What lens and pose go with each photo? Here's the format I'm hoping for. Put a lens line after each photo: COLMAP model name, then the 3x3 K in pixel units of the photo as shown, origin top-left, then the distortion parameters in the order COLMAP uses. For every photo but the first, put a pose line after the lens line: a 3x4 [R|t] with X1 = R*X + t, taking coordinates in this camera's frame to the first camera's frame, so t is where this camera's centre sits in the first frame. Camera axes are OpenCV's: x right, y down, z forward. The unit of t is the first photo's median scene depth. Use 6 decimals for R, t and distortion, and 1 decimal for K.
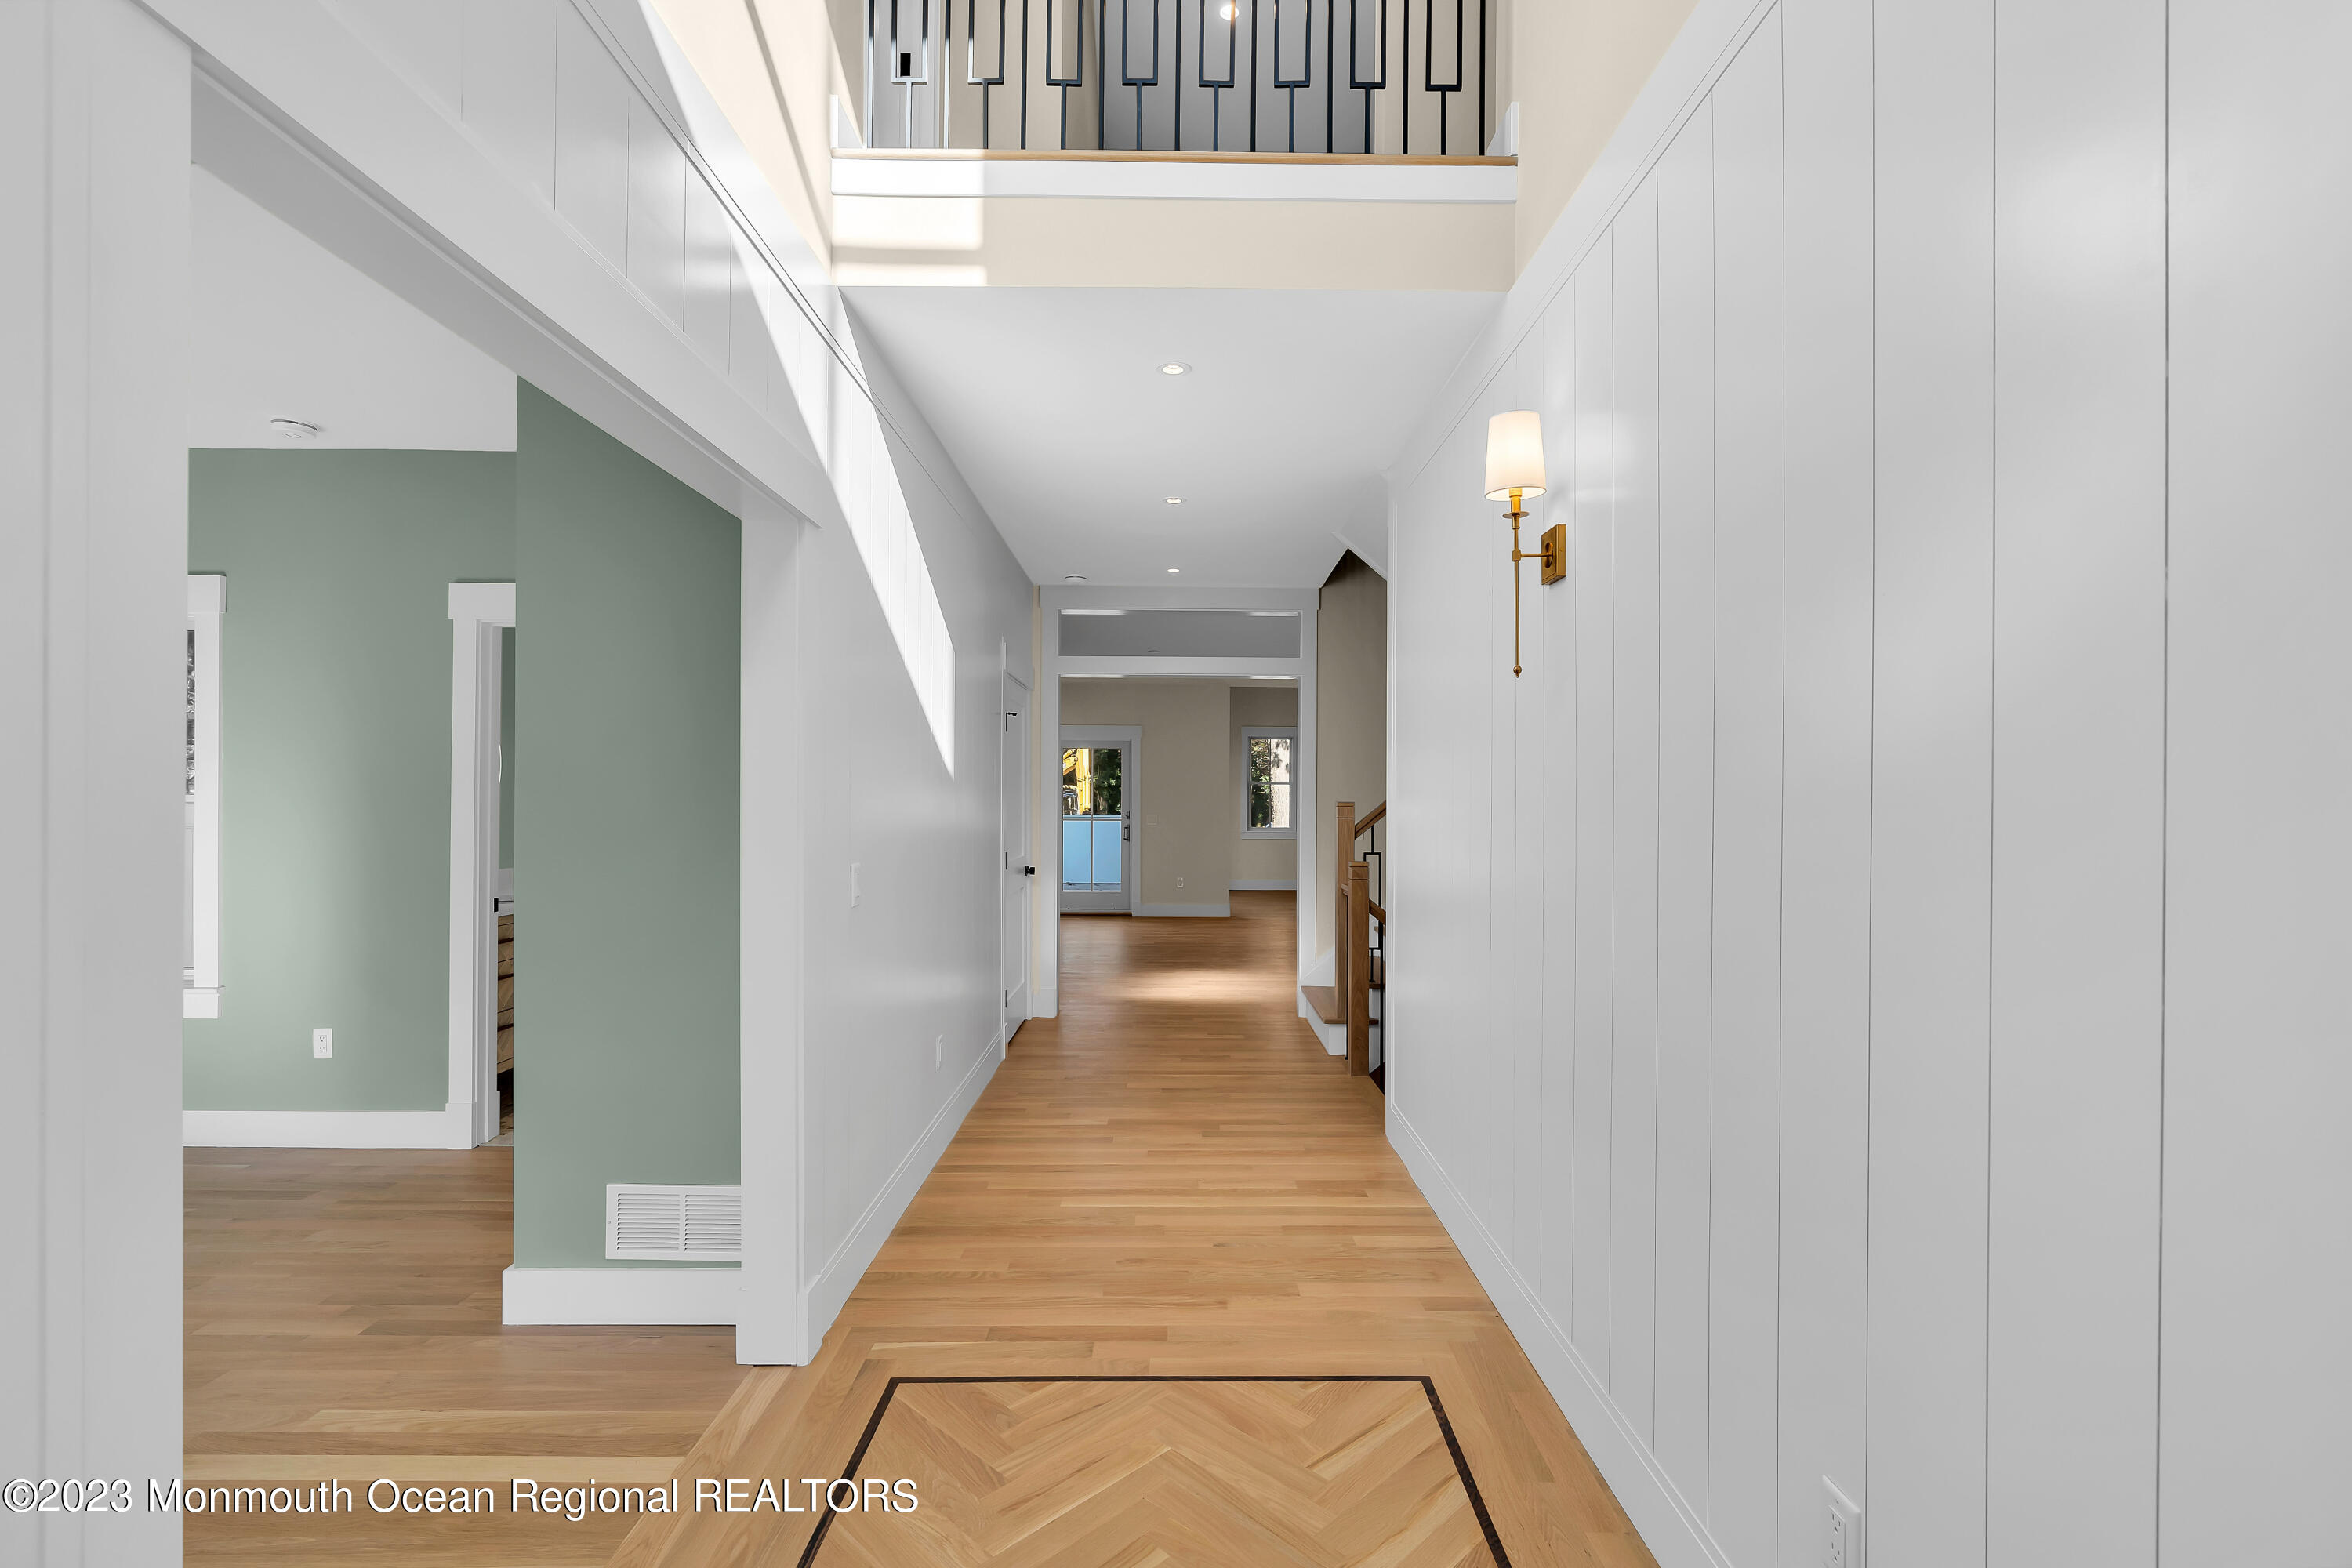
lens RADIAL K [[1072.6, 0, 1186.7], [0, 1072.6, 791.6], [0, 0, 1]] dist [-0.005609, 0.000092]
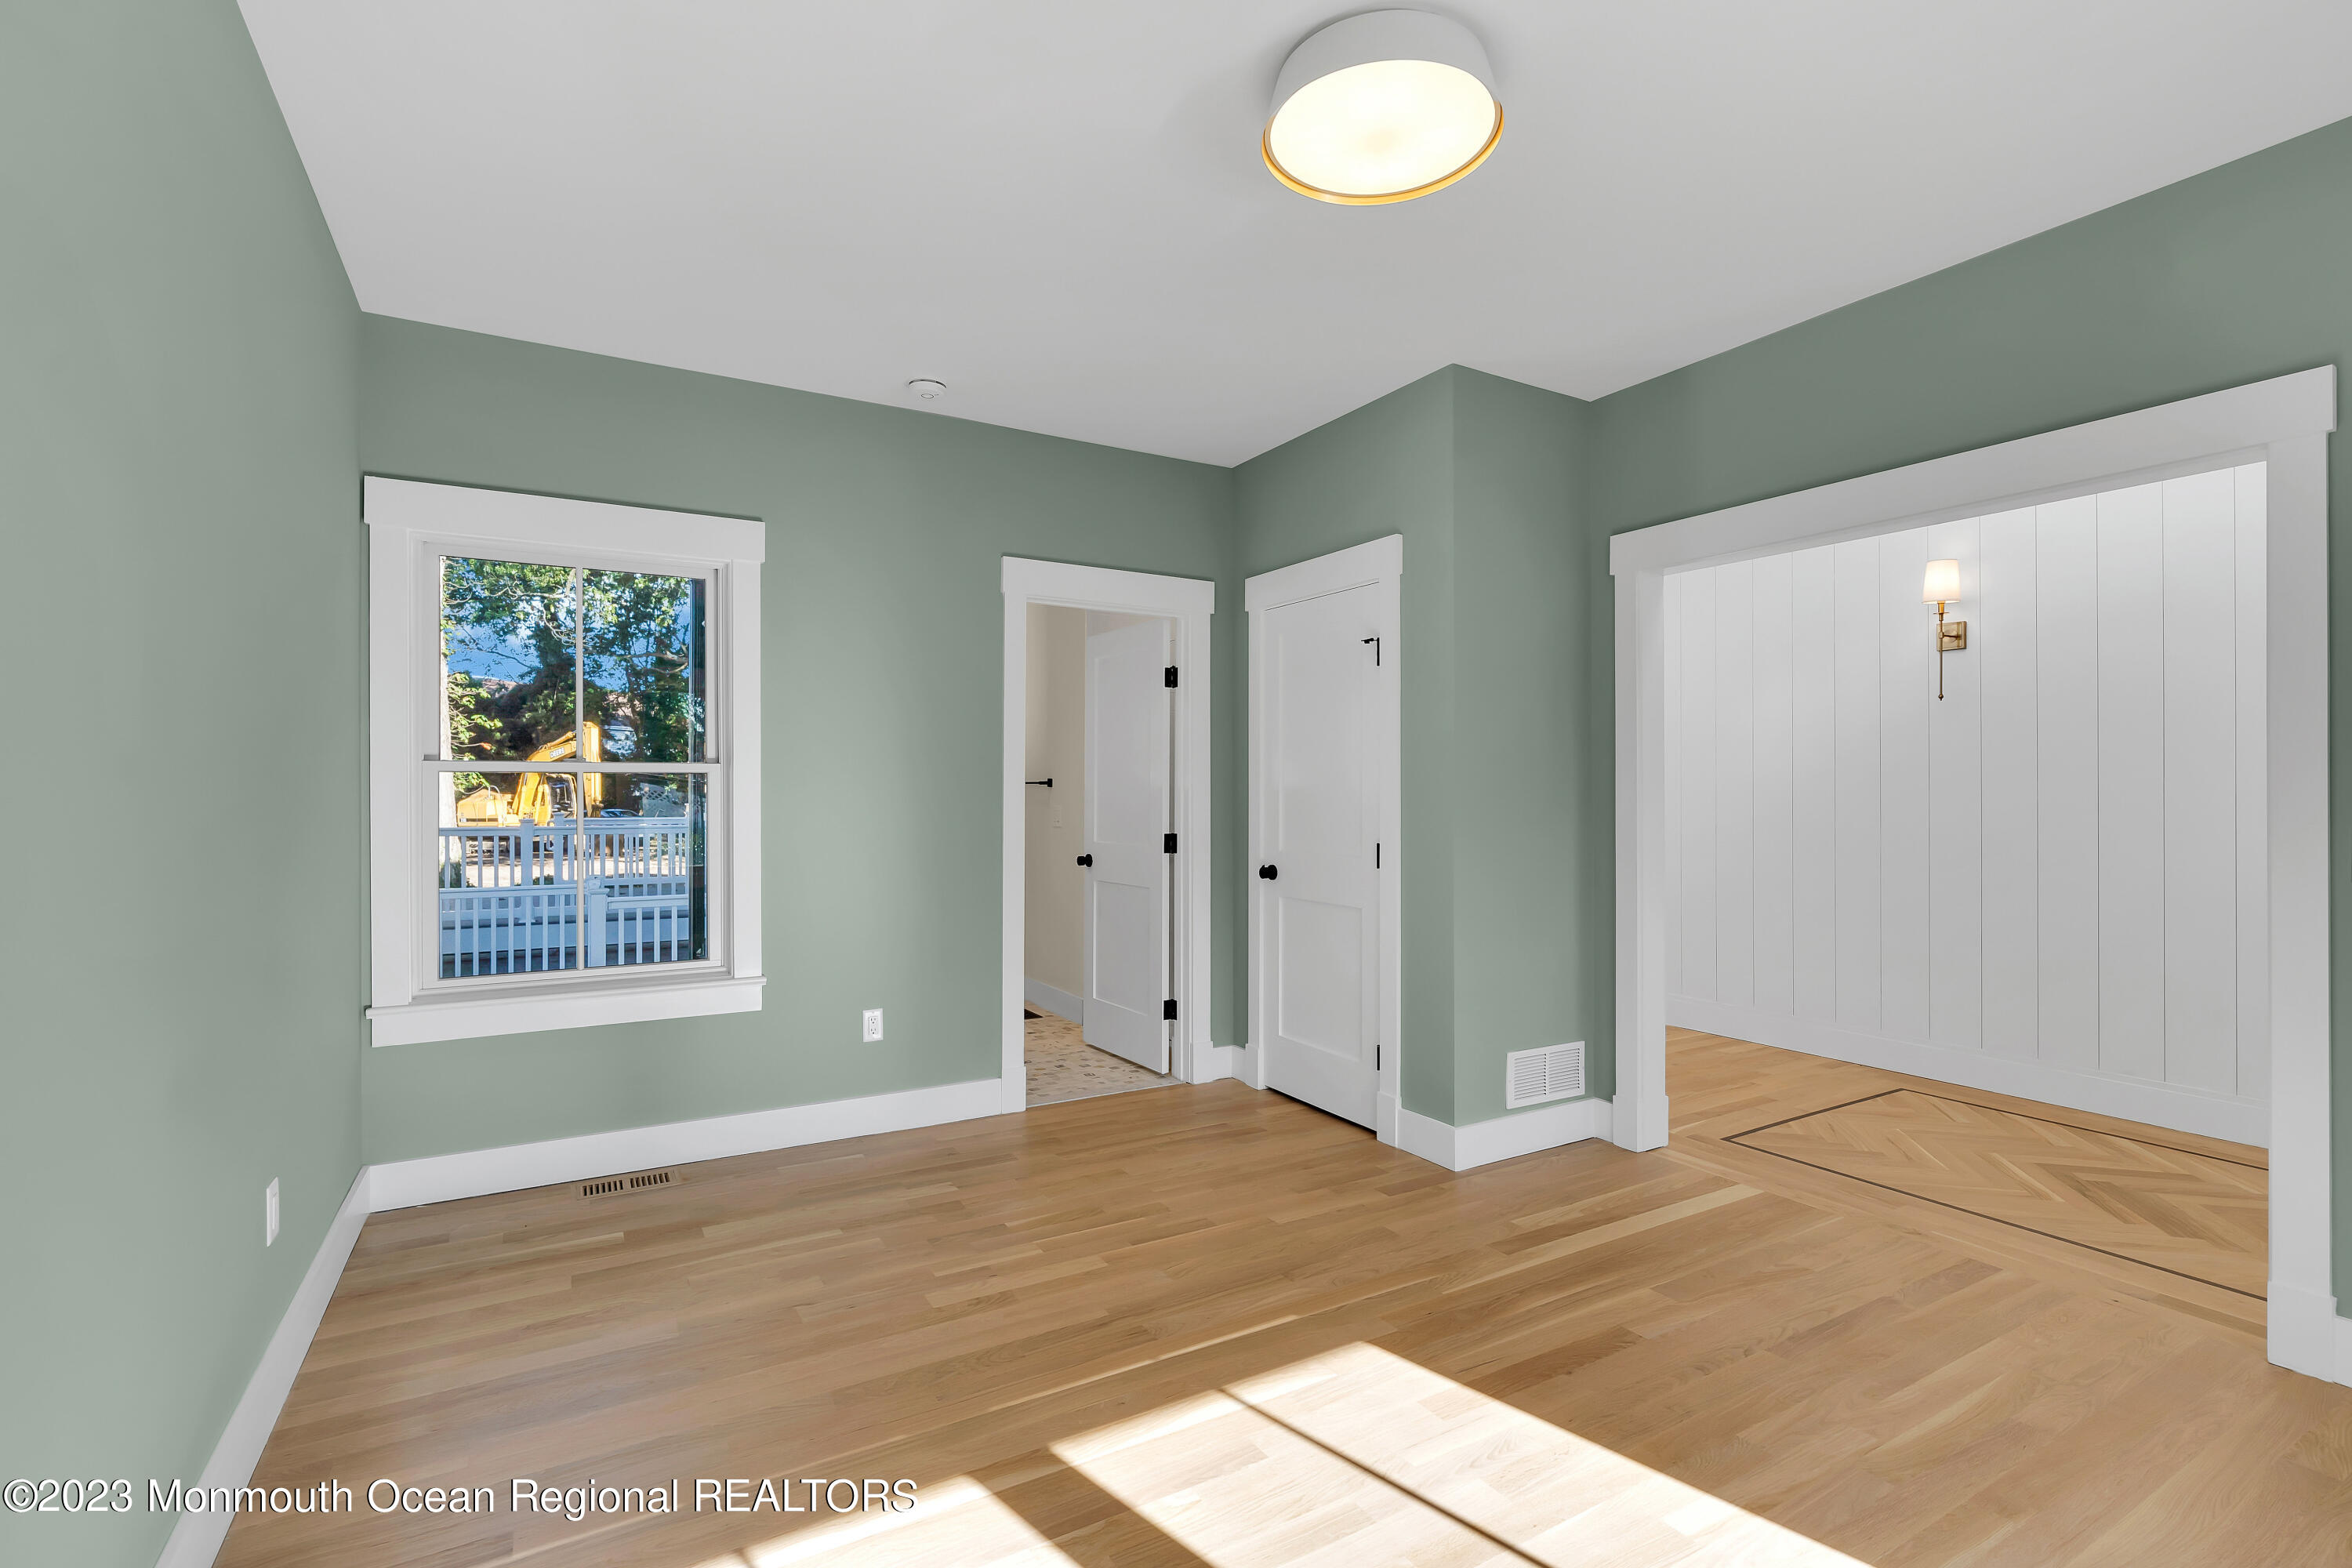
lens RADIAL K [[1072.6, 0, 1186.7], [0, 1072.6, 791.6], [0, 0, 1]] dist [-0.005609, 0.000092]
pose [[0.867596, -0.007170, 0.497218, -1.522496], [0.002861, 0.999951, 0.009427, 0.025923], [-0.497261, -0.006756, 0.867575, 0.039367]]
